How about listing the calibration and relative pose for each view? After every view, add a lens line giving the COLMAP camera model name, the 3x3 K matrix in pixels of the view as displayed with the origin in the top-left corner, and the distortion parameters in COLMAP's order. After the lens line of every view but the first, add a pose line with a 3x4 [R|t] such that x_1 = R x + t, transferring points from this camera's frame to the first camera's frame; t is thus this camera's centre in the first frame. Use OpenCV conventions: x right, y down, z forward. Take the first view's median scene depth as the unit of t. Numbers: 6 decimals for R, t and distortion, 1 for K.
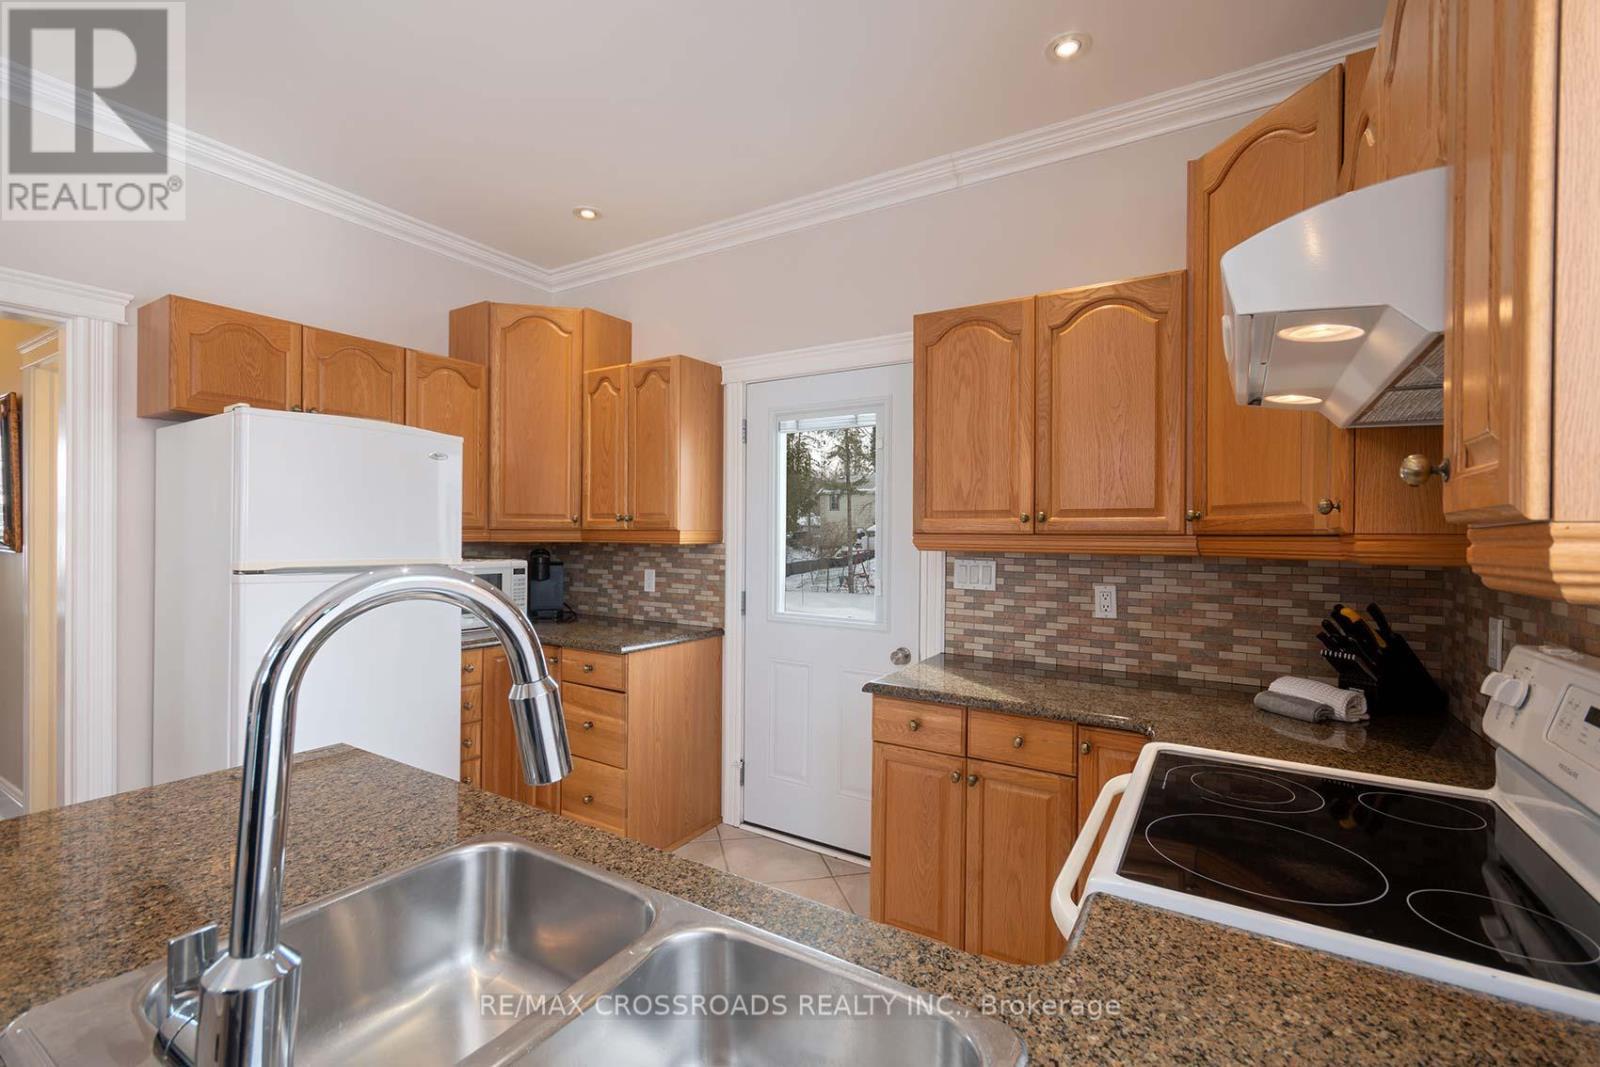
lens RADIAL K [[715.5, 0, 790.7], [0, 715.5, 537.4], [0, 0, 1]] dist [0.000341, -0.000042]
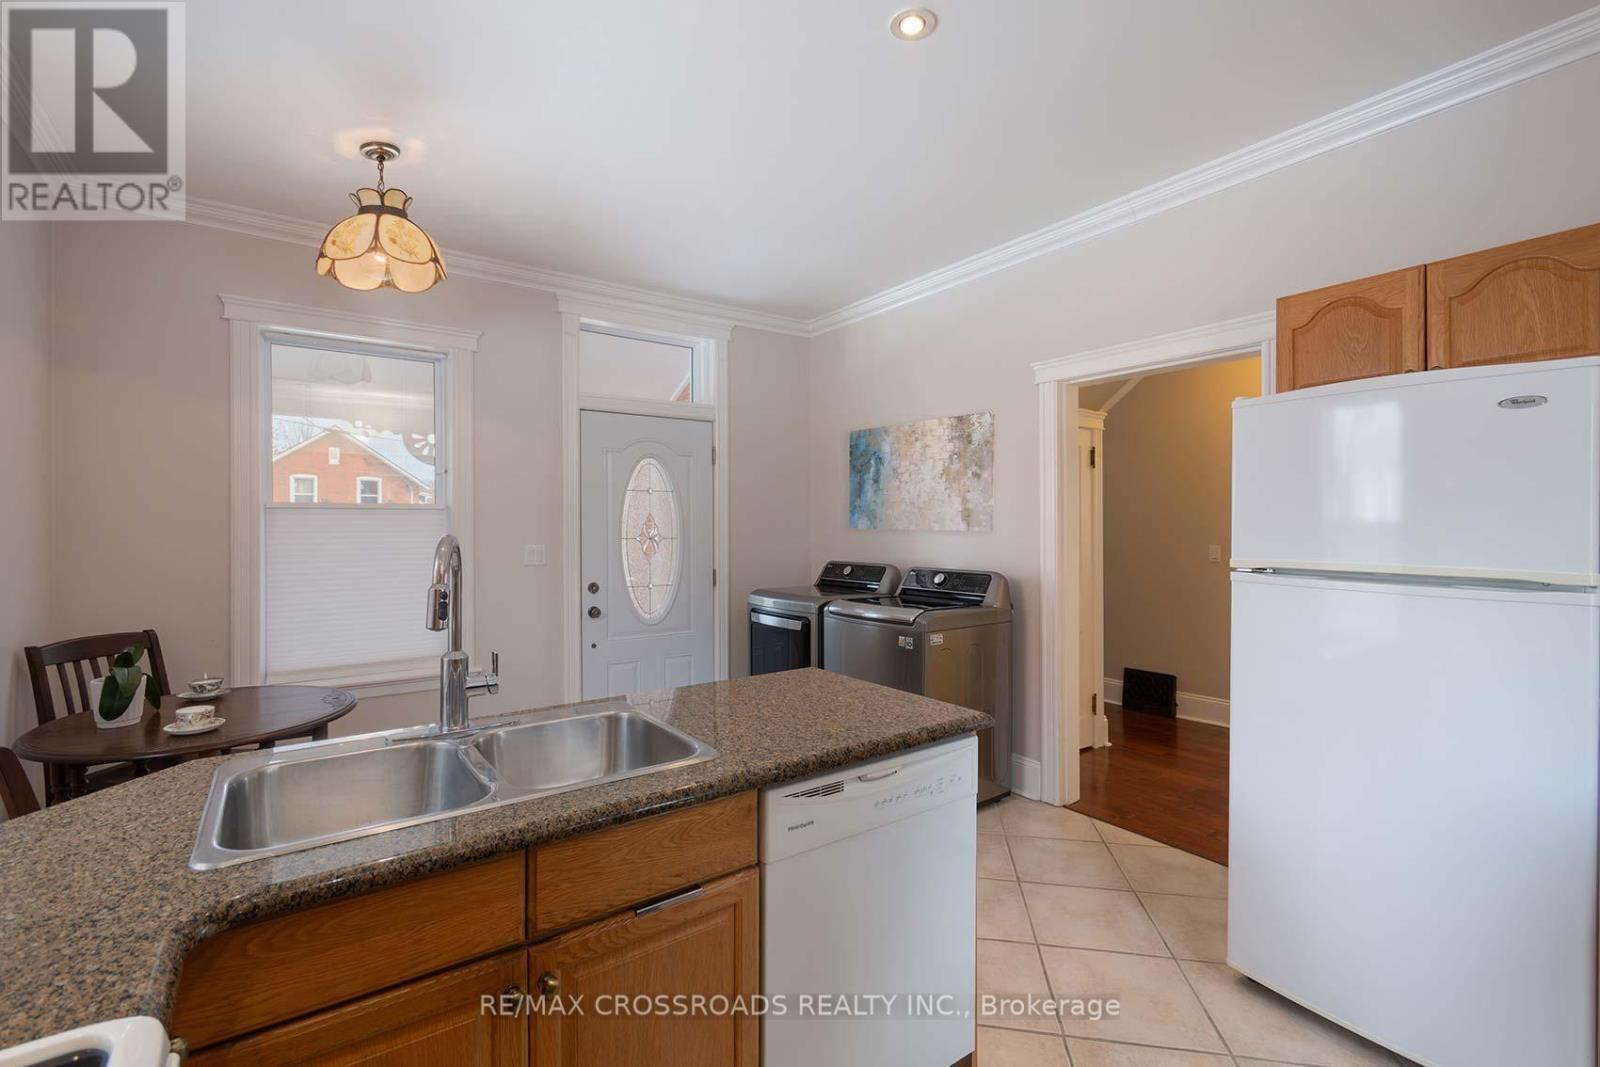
lens RADIAL K [[705.4, 0, 800.3], [0, 705.4, 520.4], [0, 0, 1]] dist [0.000840, 0.000057]
pose [[-0.374535, -0.014835, -0.927094, 0.308701], [-0.008695, 0.999884, -0.012487, 0.000410], [0.927172, 0.003384, -0.374621, 0.684845]]
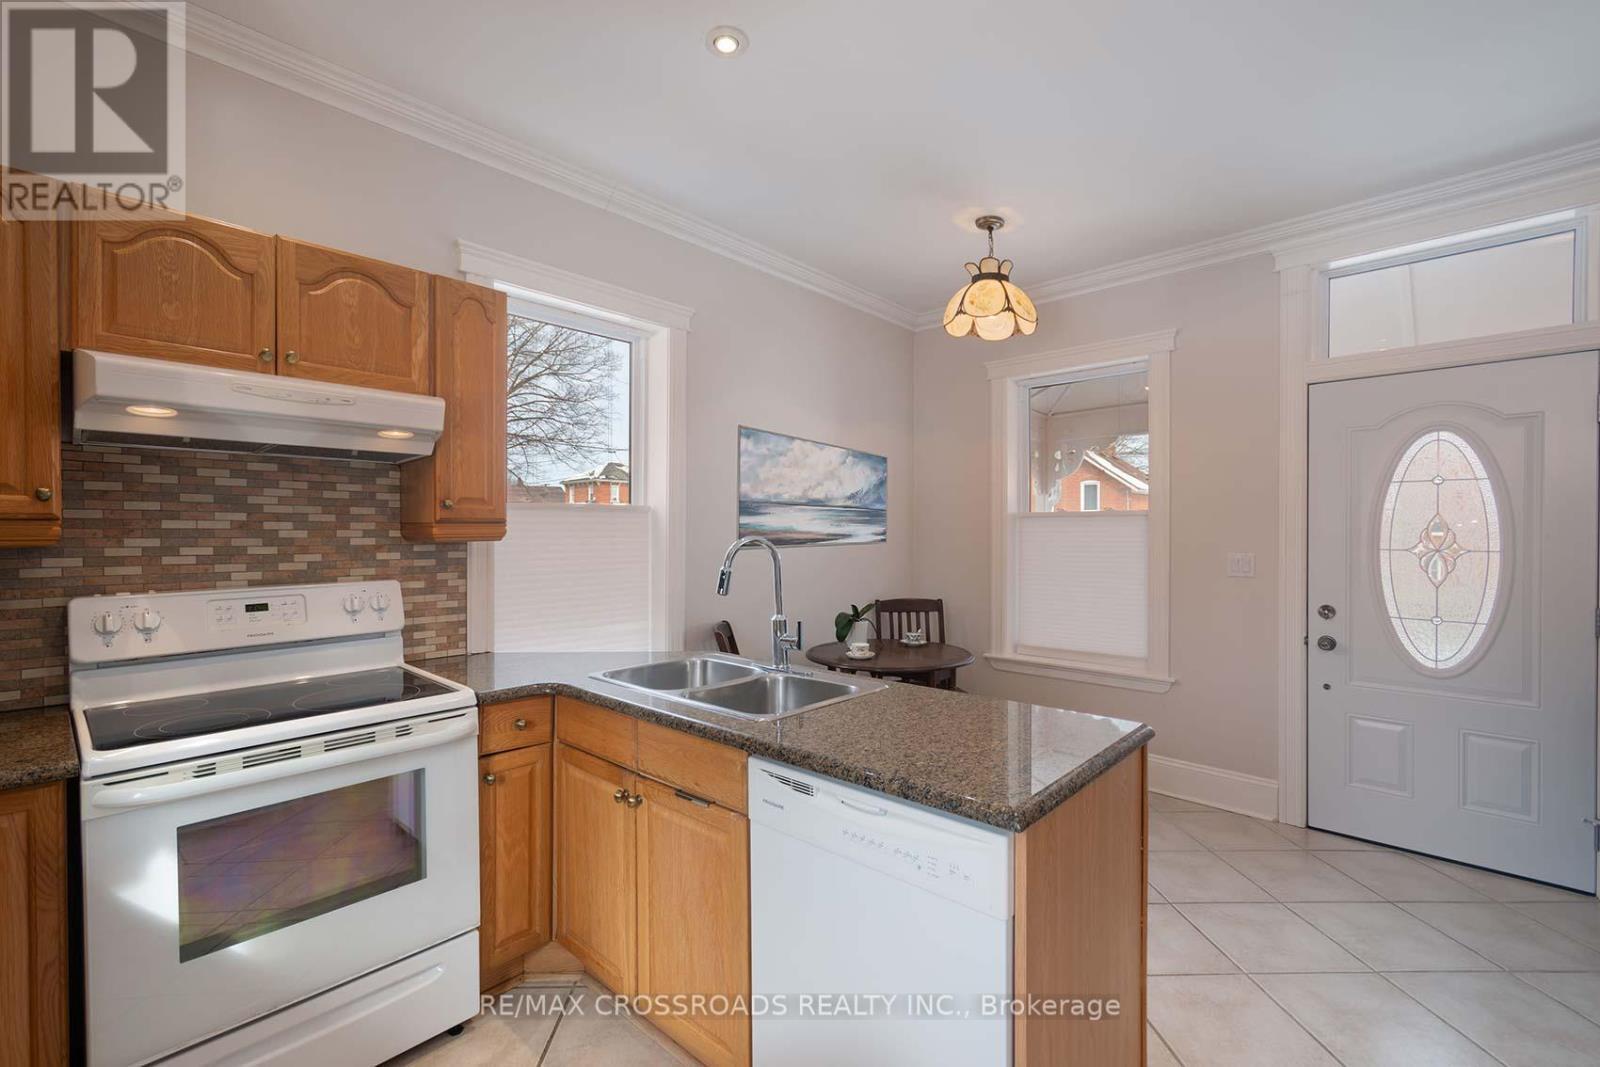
lens RADIAL K [[715.5, 0, 790.7], [0, 715.5, 537.4], [0, 0, 1]] dist [0.000341, -0.000042]
pose [[-0.982113, -0.013087, 0.187836, -0.320109], [-0.010100, 0.999807, 0.016852, -0.004572], [-0.188020, 0.014654, -0.982056, 1.062811]]
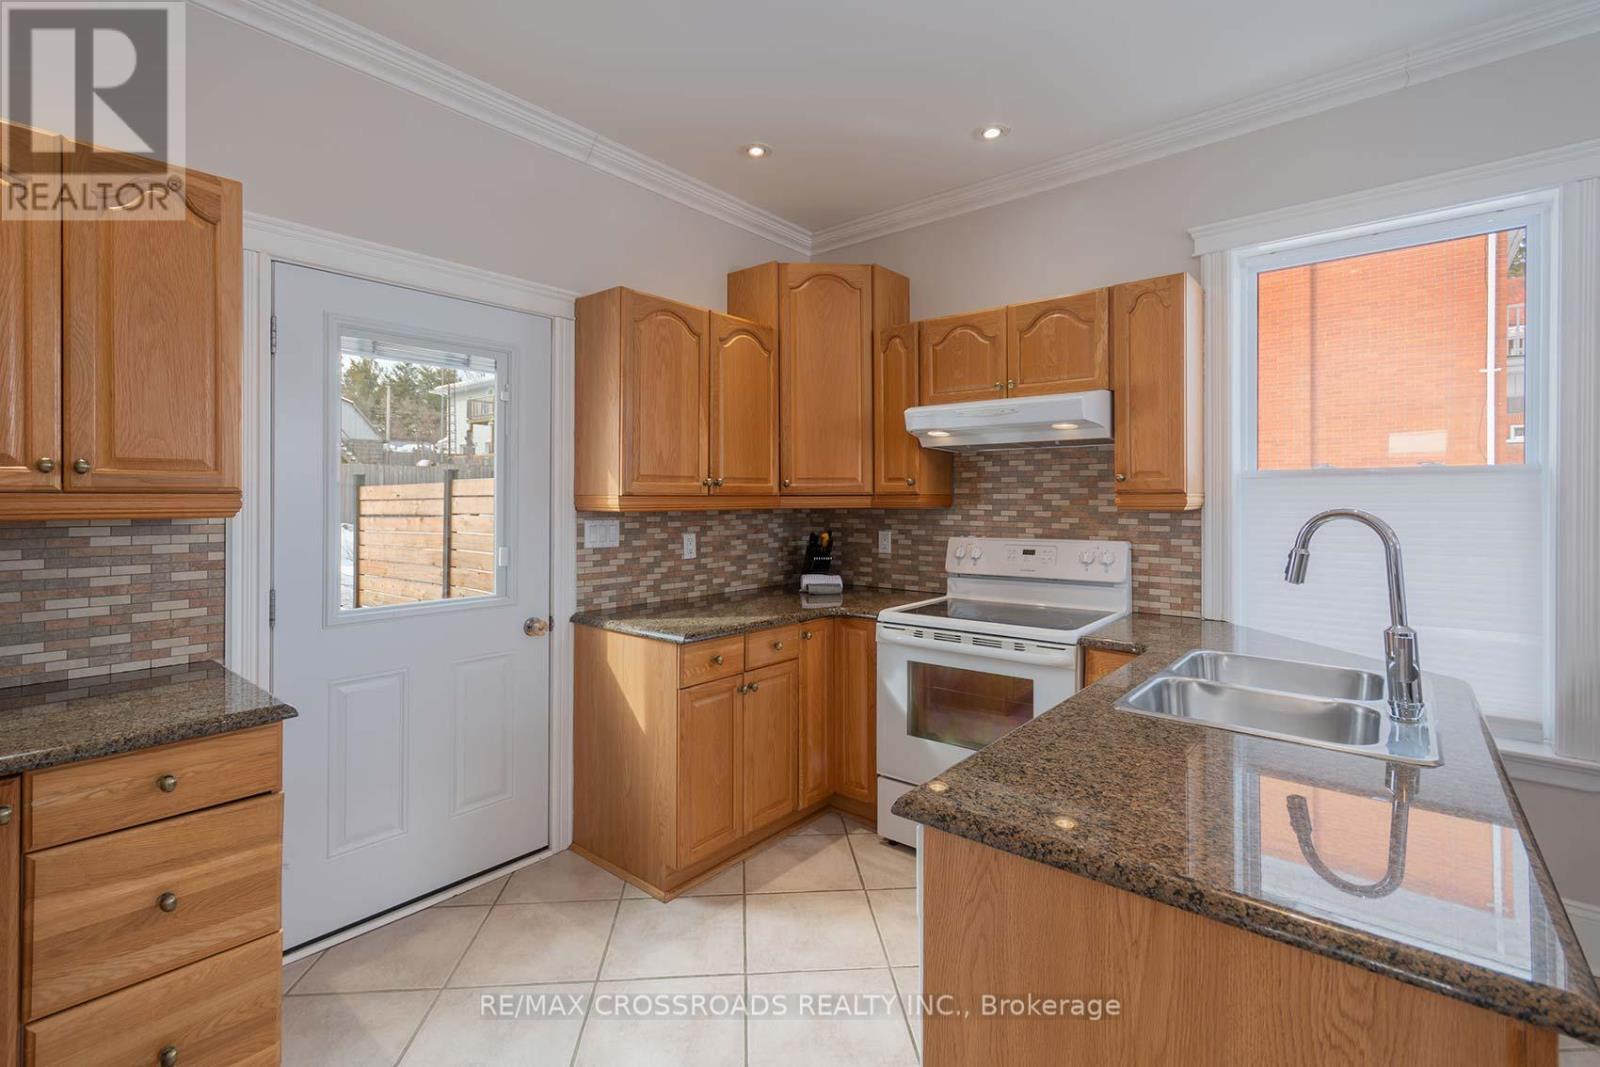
lens RADIAL K [[705.4, 0, 793.4], [0, 705.4, 497.5], [0, 0, 1]] dist [-0.000636, -0.000133]
pose [[0.138958, -0.008994, 0.990258, -0.802868], [0.006438, 0.999946, 0.008179, -0.009476], [-0.990277, 0.005238, 0.139008, 0.608368]]
